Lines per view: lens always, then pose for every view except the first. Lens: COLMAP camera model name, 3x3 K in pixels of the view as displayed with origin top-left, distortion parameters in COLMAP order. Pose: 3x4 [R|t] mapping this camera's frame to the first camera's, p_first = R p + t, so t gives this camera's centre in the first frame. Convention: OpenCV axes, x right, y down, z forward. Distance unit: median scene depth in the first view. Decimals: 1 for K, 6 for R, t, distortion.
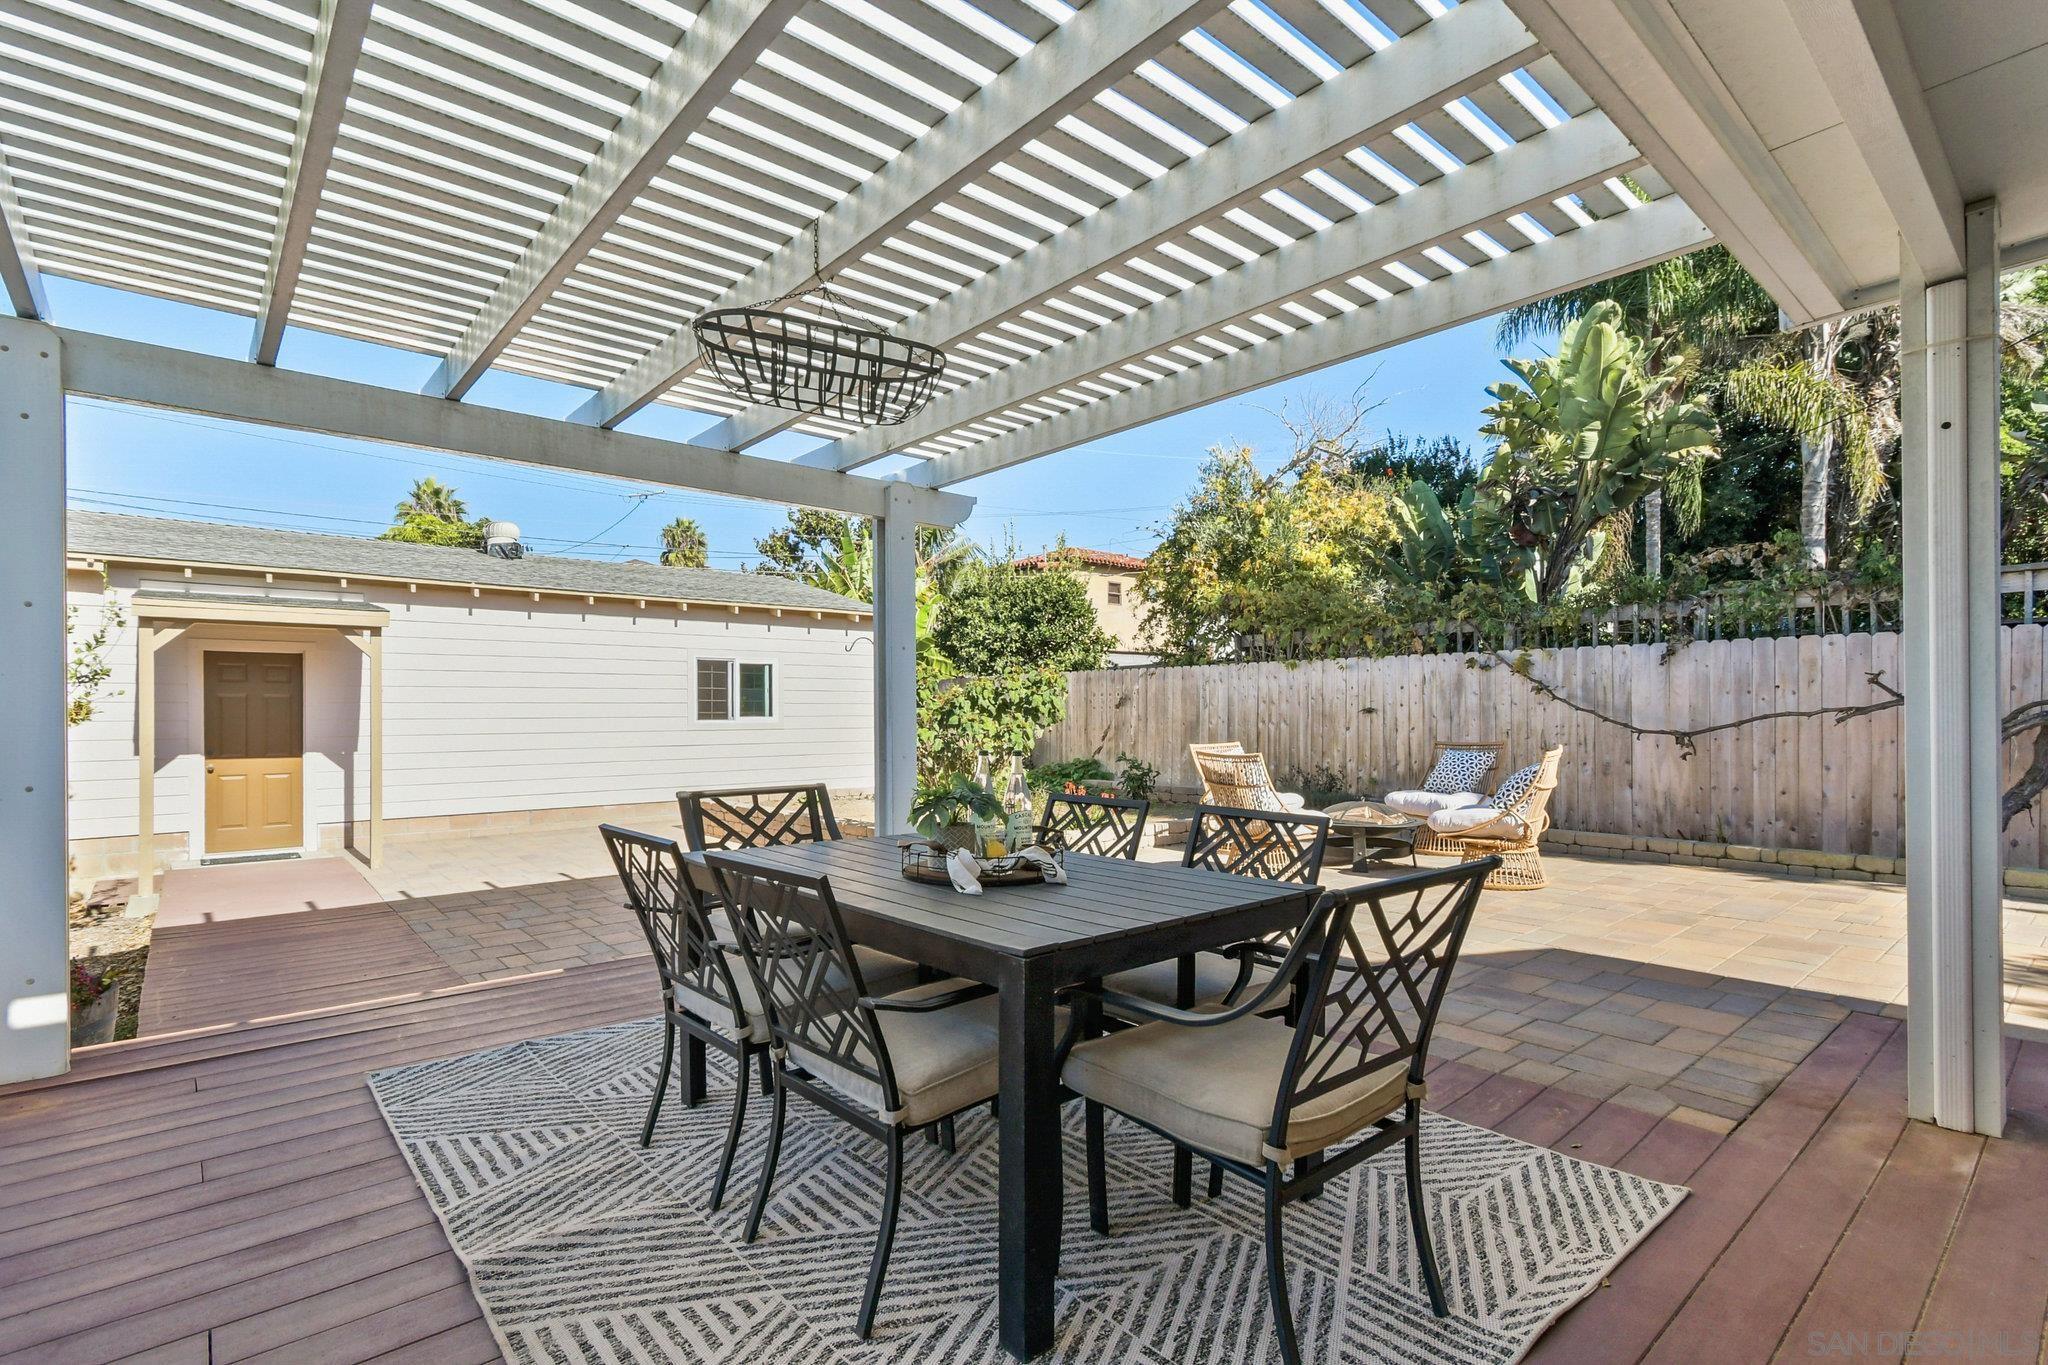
lens RADIAL K [[932.0, 0, 1089.9], [0, 932.0, 716.8], [0, 0, 1]] dist [0.005702, -0.002608]
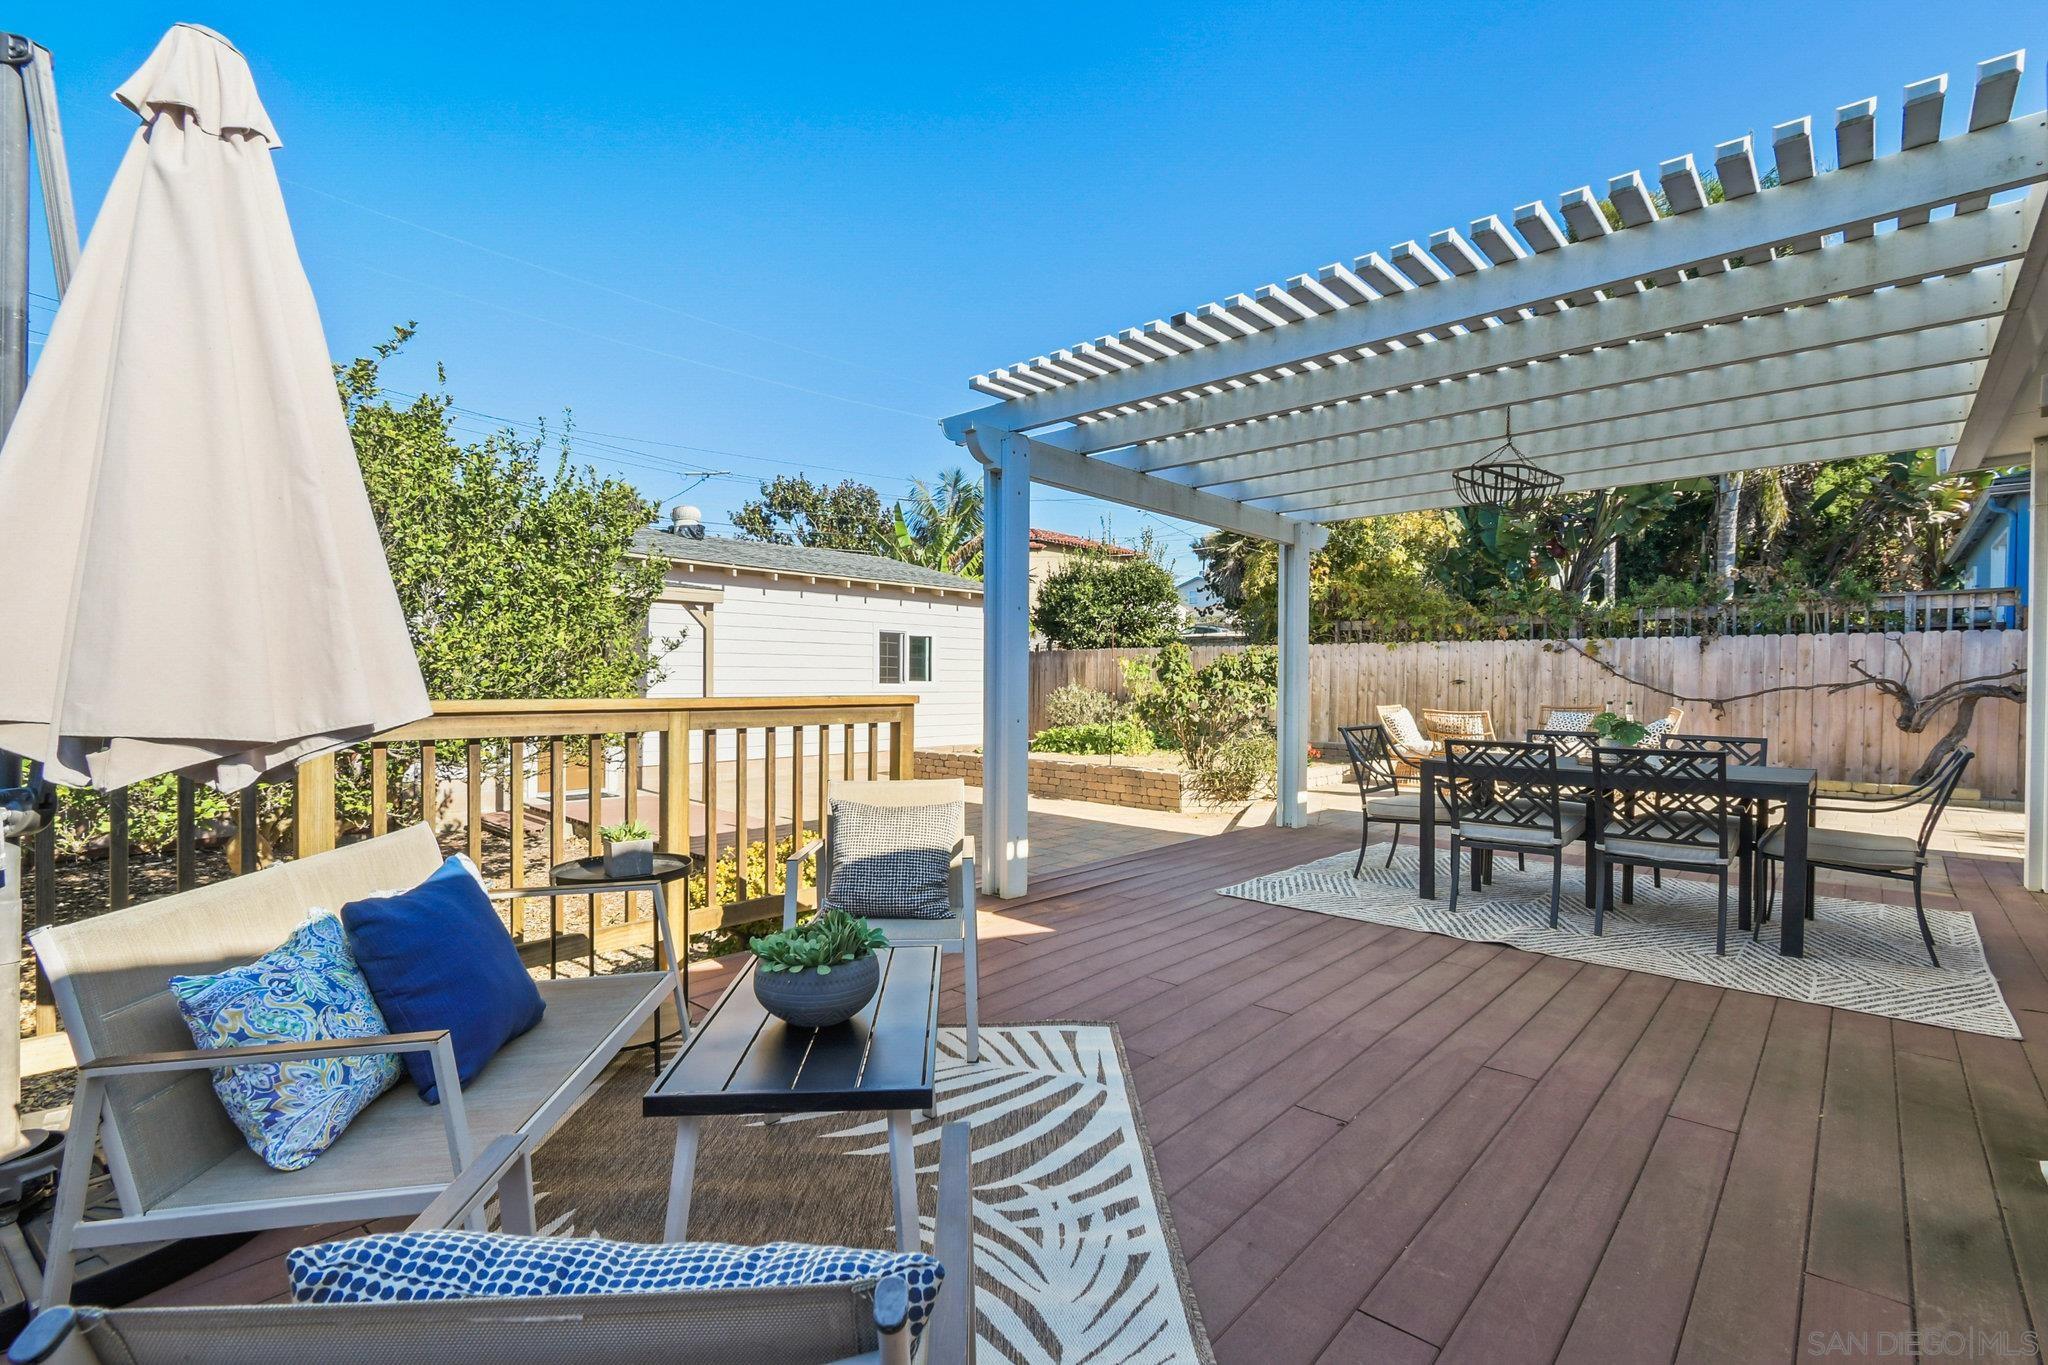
lens RADIAL K [[932.0, 0, 1018.5], [0, 932.0, 683.6], [0, 0, 1]] dist [0.005702, -0.002608]
pose [[0.992594, 0.012215, 0.120860, -0.488409], [-0.012009, 0.999925, -0.002431, 0.006195], [-0.120881, 0.000962, 0.992667, -0.229596]]
